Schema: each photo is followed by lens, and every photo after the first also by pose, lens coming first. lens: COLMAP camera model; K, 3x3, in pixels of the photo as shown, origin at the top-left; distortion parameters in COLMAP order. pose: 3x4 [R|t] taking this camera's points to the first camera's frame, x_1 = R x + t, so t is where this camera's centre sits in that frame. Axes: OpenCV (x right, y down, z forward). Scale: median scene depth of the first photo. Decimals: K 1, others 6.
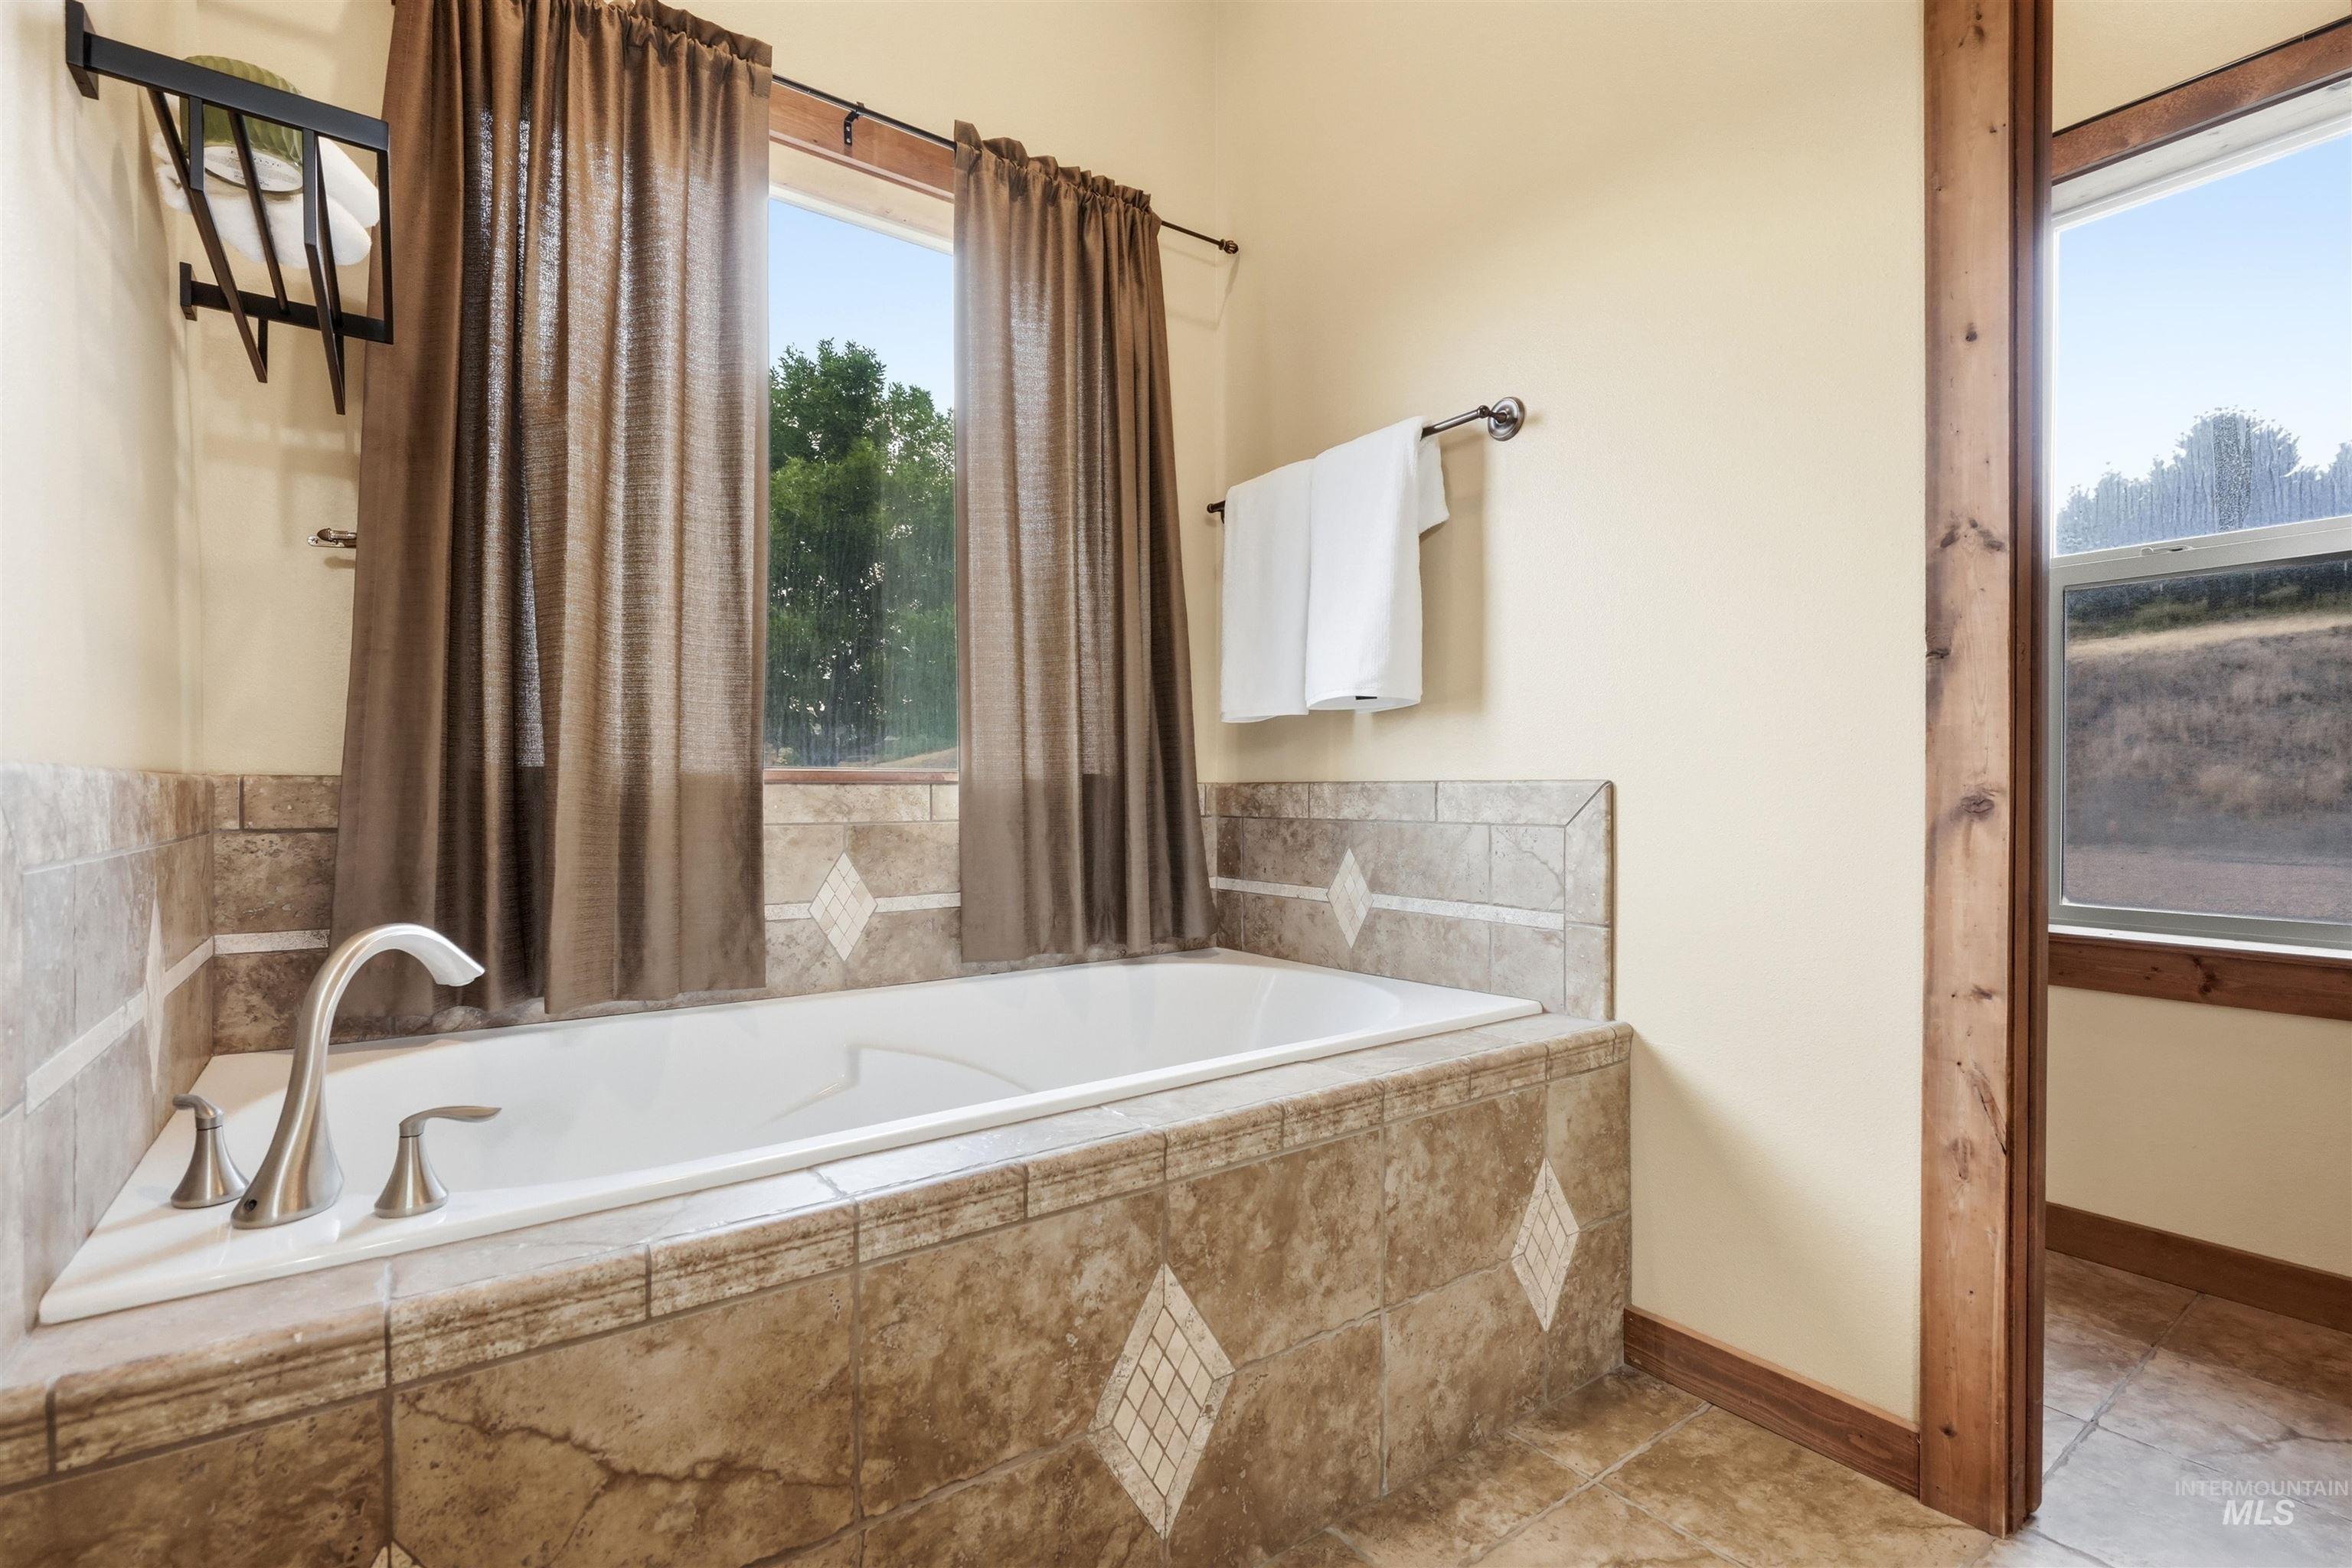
lens RADIAL K [[1049.7, 0, 1172.0], [0, 1049.7, 807.2], [0, 0, 1]] dist [-0.001228, -0.000174]
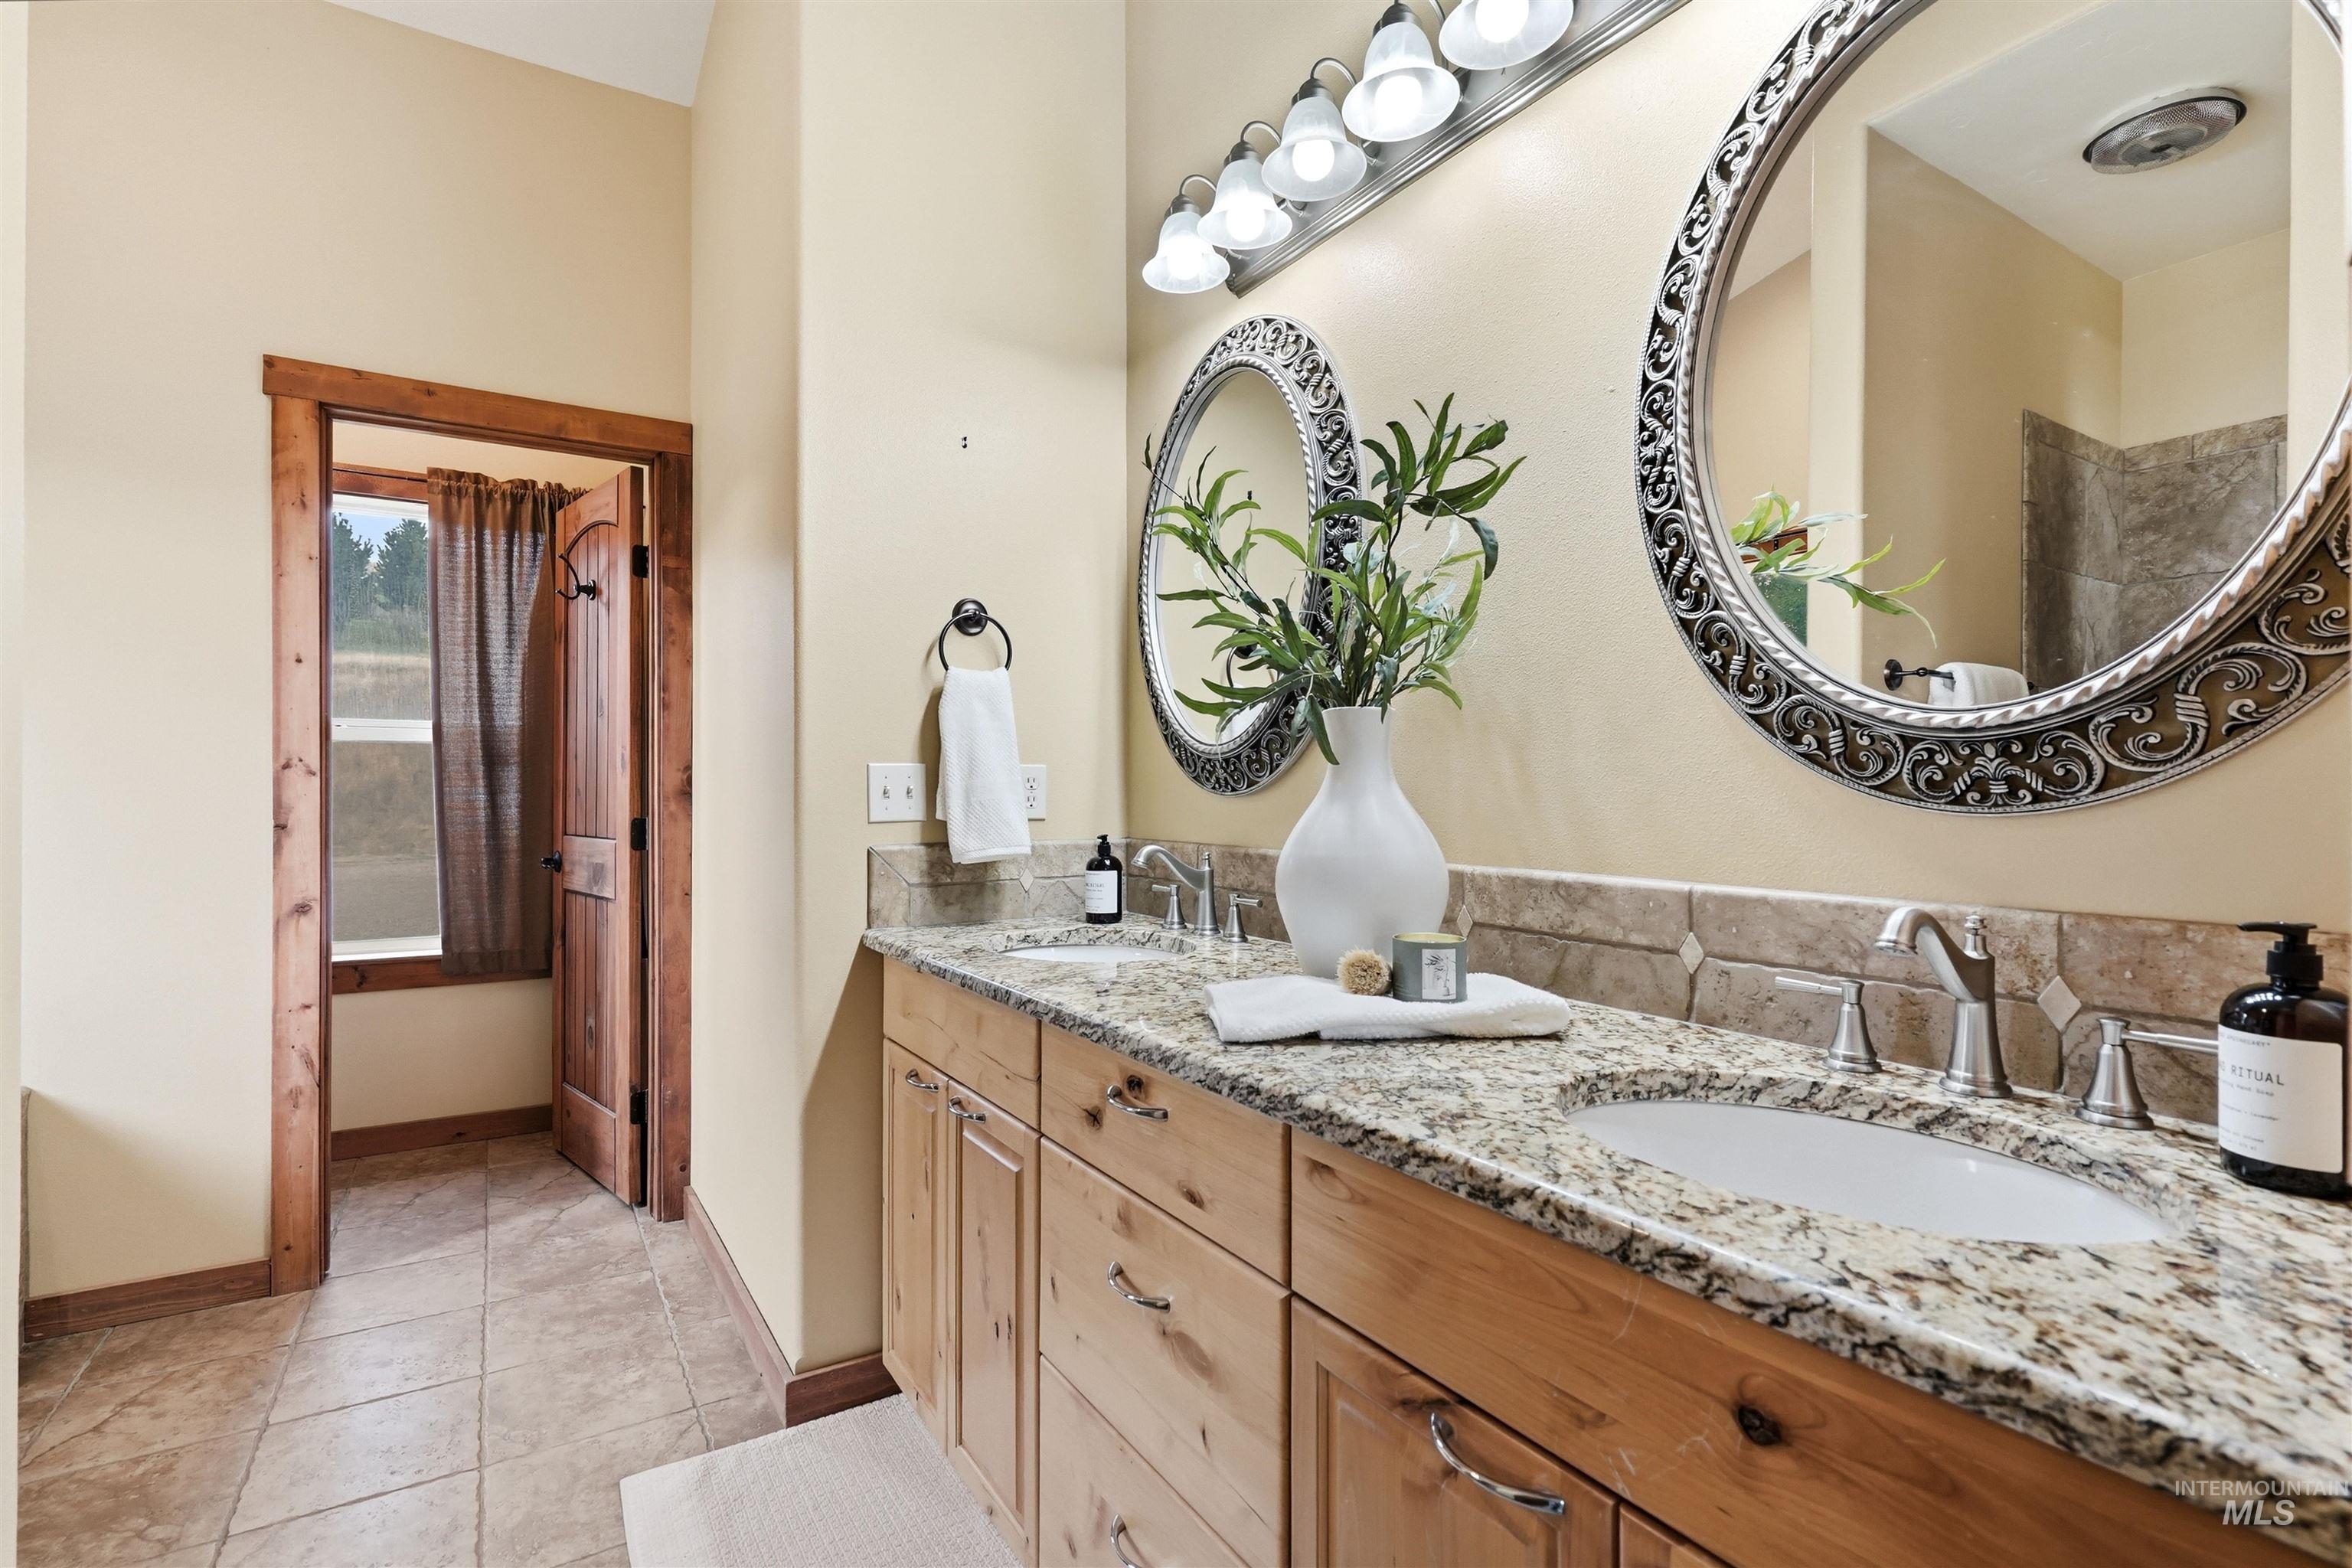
lens RADIAL K [[1116.1, 0, 1176.0], [0, 1116.1, 784.0], [0, 0, 1]] dist [-0.001871, -0.000431]
pose [[0.071483, 0.003401, 0.997436, -1.114362], [0.007870, 0.999961, -0.003973, -0.202907], [-0.997411, 0.008134, 0.071453, -0.711457]]
